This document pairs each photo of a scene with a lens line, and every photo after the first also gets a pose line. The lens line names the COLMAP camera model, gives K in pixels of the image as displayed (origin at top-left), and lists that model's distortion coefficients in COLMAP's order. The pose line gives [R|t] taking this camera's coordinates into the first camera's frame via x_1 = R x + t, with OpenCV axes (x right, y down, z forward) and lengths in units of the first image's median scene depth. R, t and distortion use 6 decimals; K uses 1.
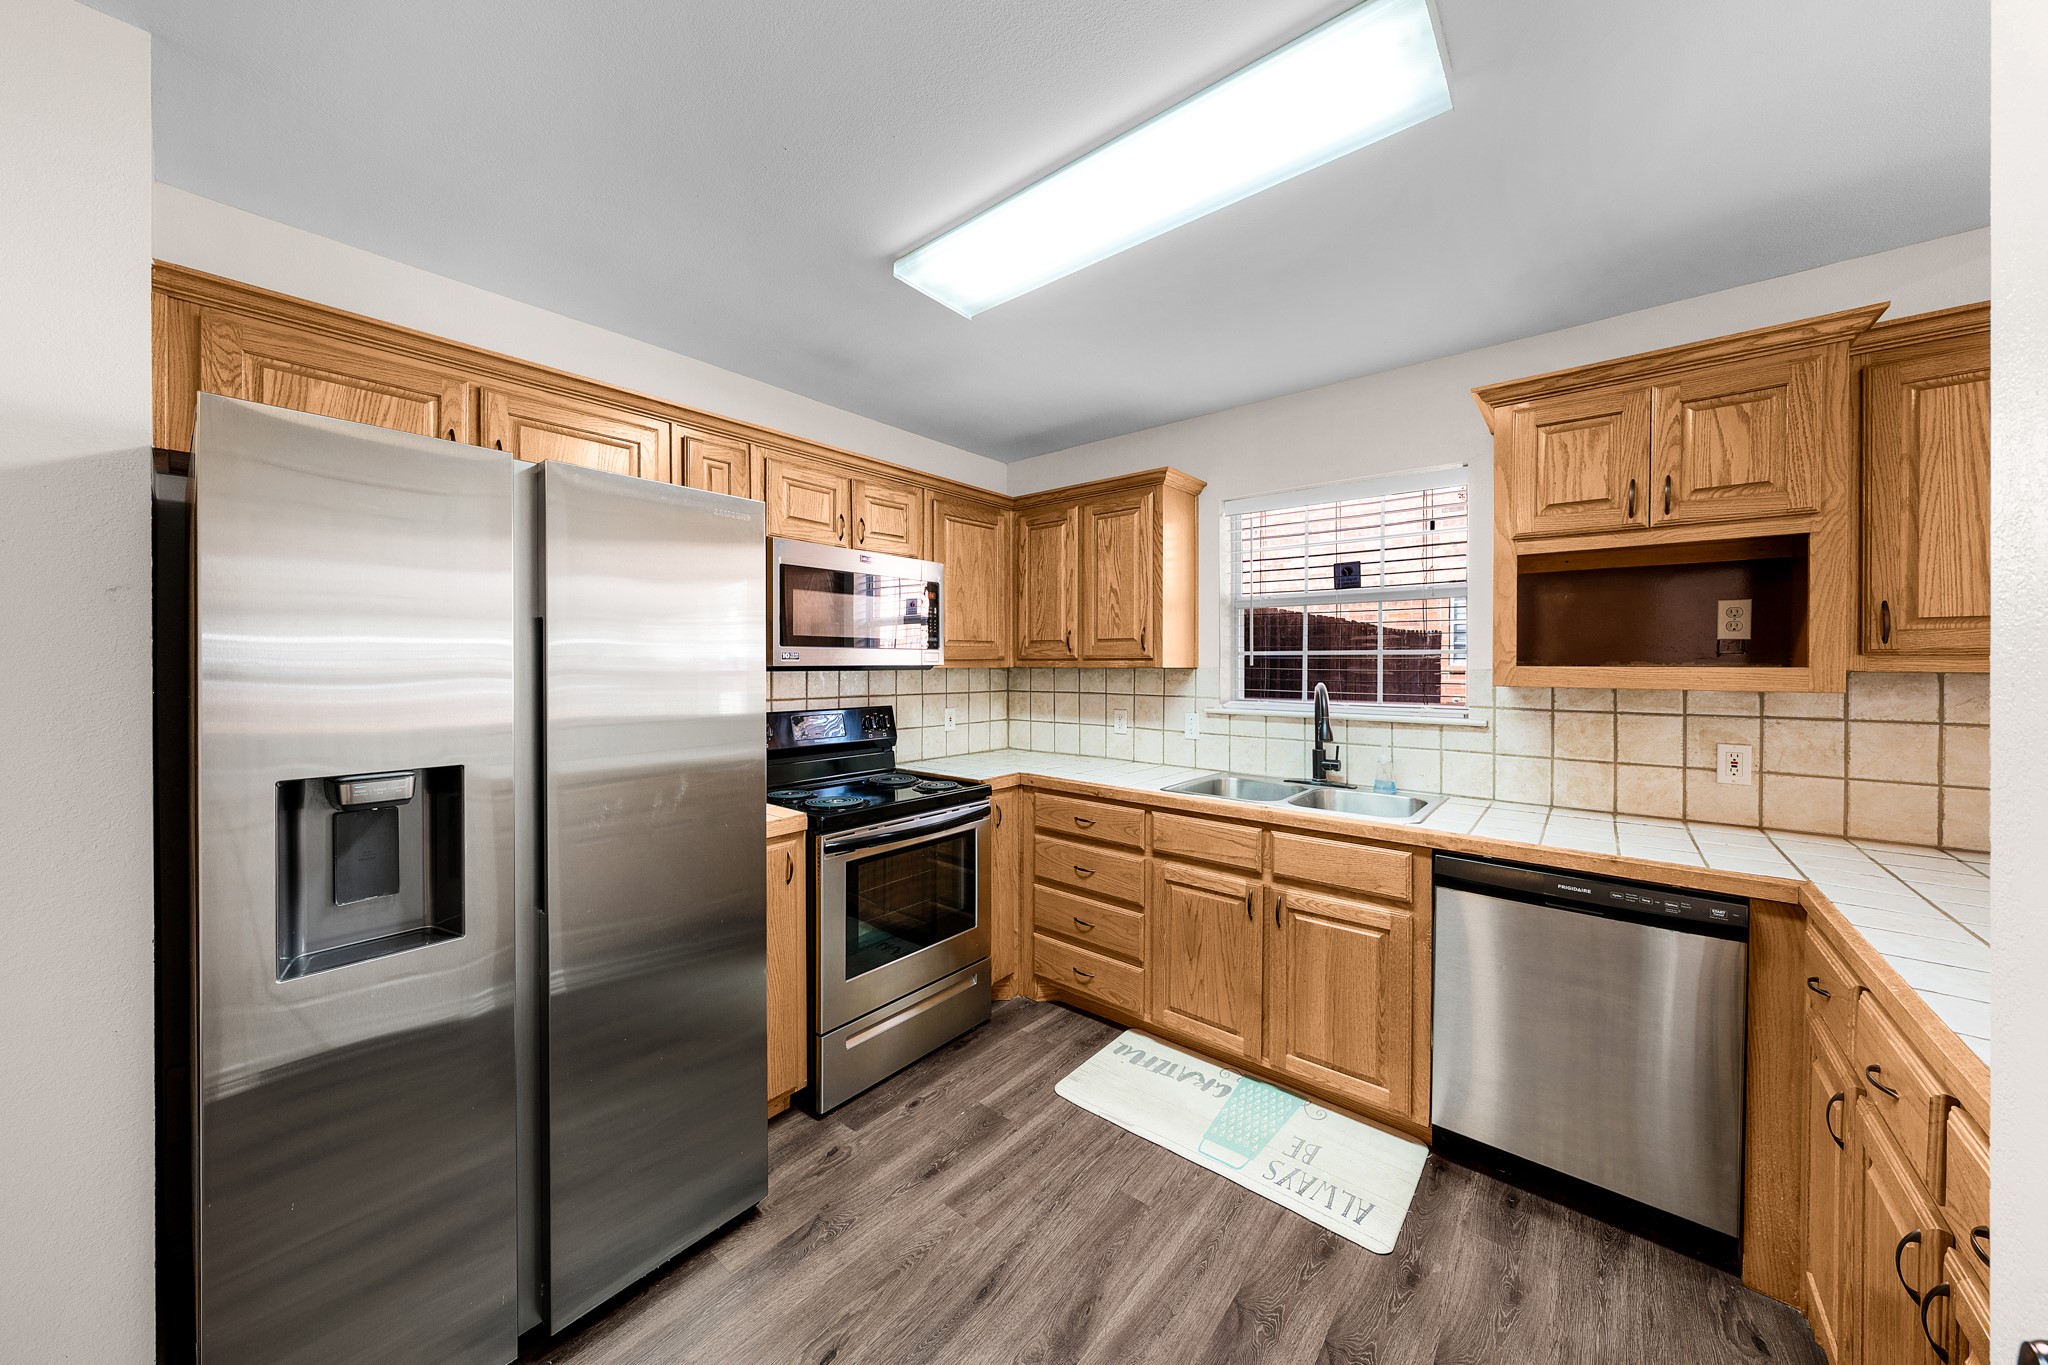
lens RADIAL K [[693.4, 0, 1004.1], [0, 693.4, 668.0], [0, 0, 1]] dist [-0.000822, -0.000406]
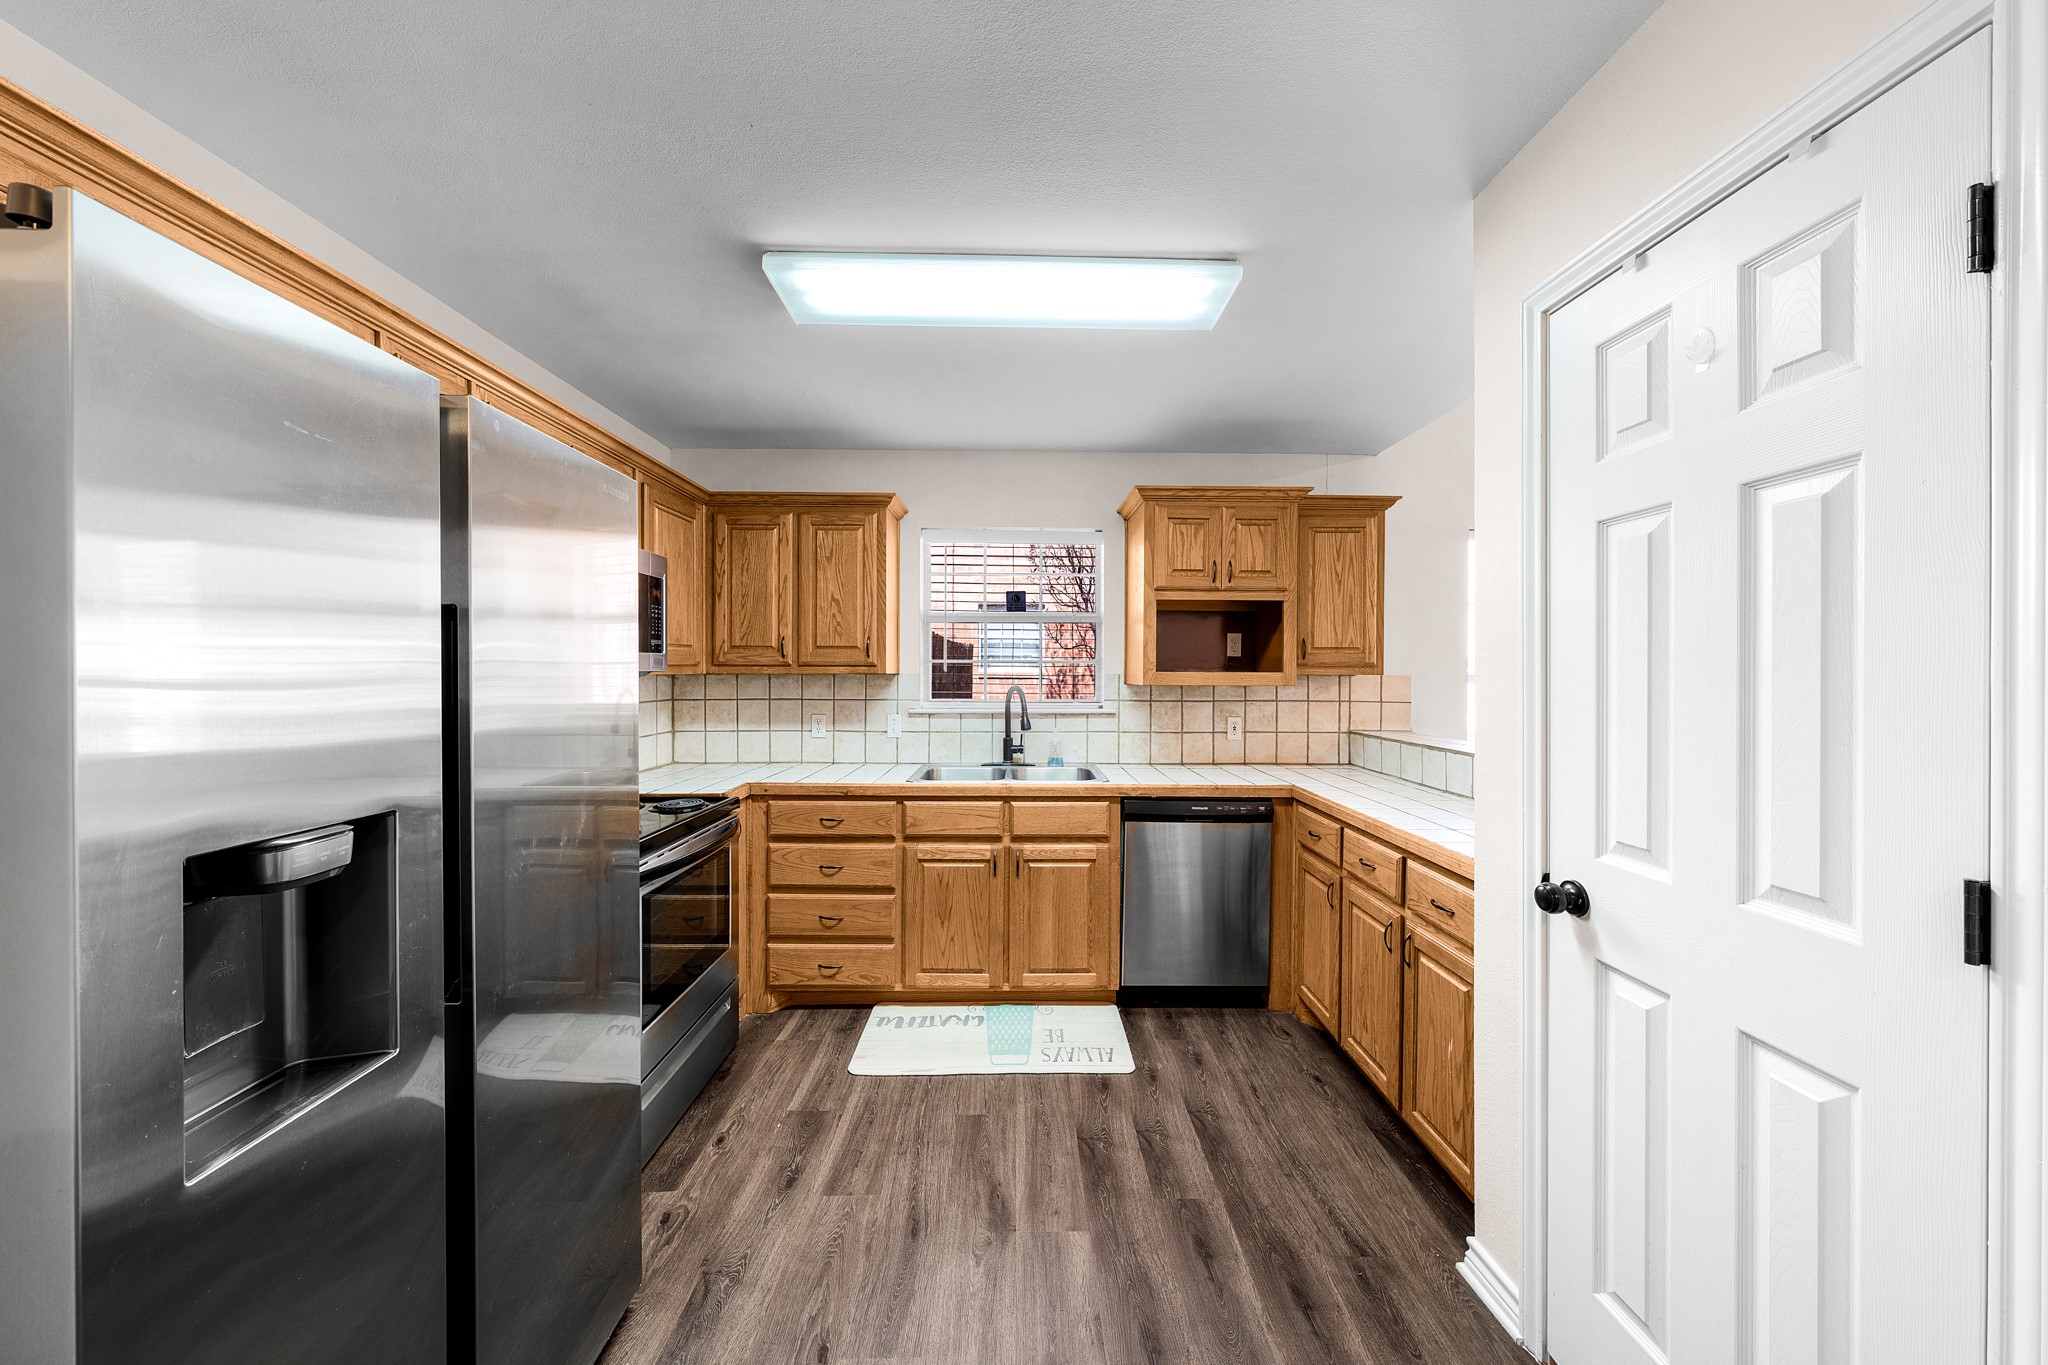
lens RADIAL K [[693.4, 0, 1024.4], [0, 693.4, 675.0], [0, 0, 1]] dist [-0.000822, -0.000406]
pose [[0.758100, -0.002747, 0.652132, -0.445789], [0.002636, 0.999996, 0.001148, 0.001631], [-0.652133, 0.000849, 0.758104, 0.025305]]
